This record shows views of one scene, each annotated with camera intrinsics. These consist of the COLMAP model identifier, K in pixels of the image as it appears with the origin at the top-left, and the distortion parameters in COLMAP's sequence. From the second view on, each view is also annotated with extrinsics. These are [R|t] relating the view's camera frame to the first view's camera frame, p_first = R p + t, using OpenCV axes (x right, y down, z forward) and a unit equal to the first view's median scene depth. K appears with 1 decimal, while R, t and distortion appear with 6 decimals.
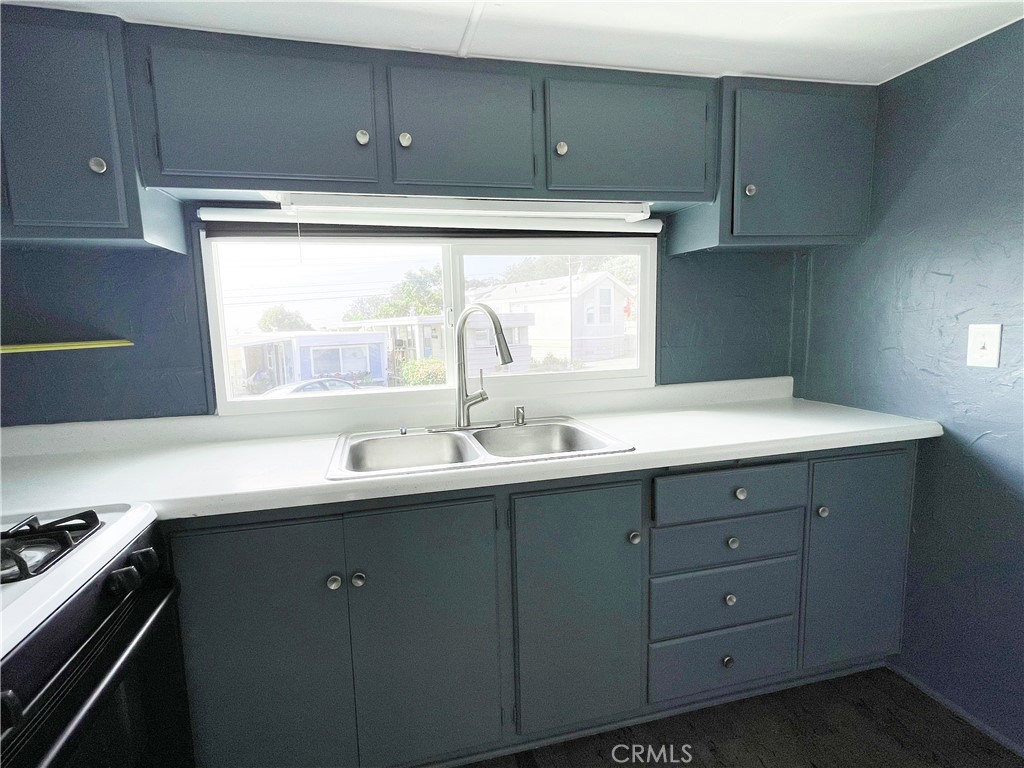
lens RADIAL K [[512.4, 0, 512.0], [0, 512.4, 384.0], [0, 0, 1]] dist [-0.001238, -0.000020]
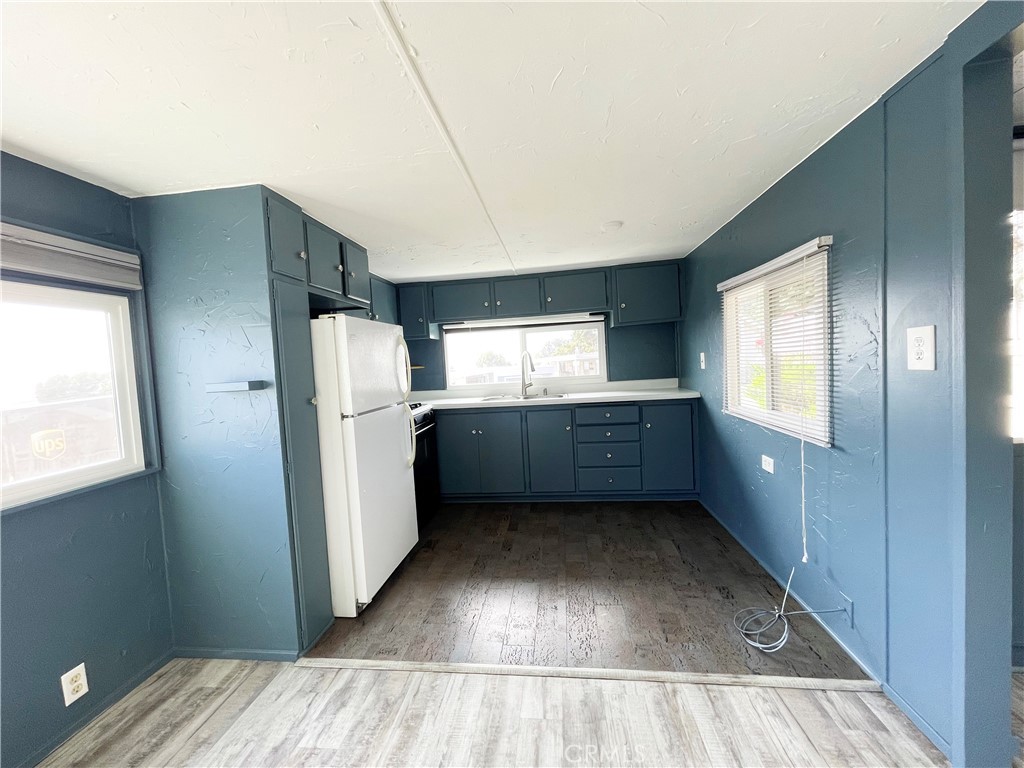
lens RADIAL K [[411.8, 0, 512.0], [0, 411.8, 384.0], [0, 0, 1]] dist [0.000165, 0.000098]
pose [[0.930932, -0.006364, -0.365137, 0.744086], [-0.014800, 0.998369, -0.055134, 0.166431], [0.364893, 0.056730, 0.929320, -1.241188]]
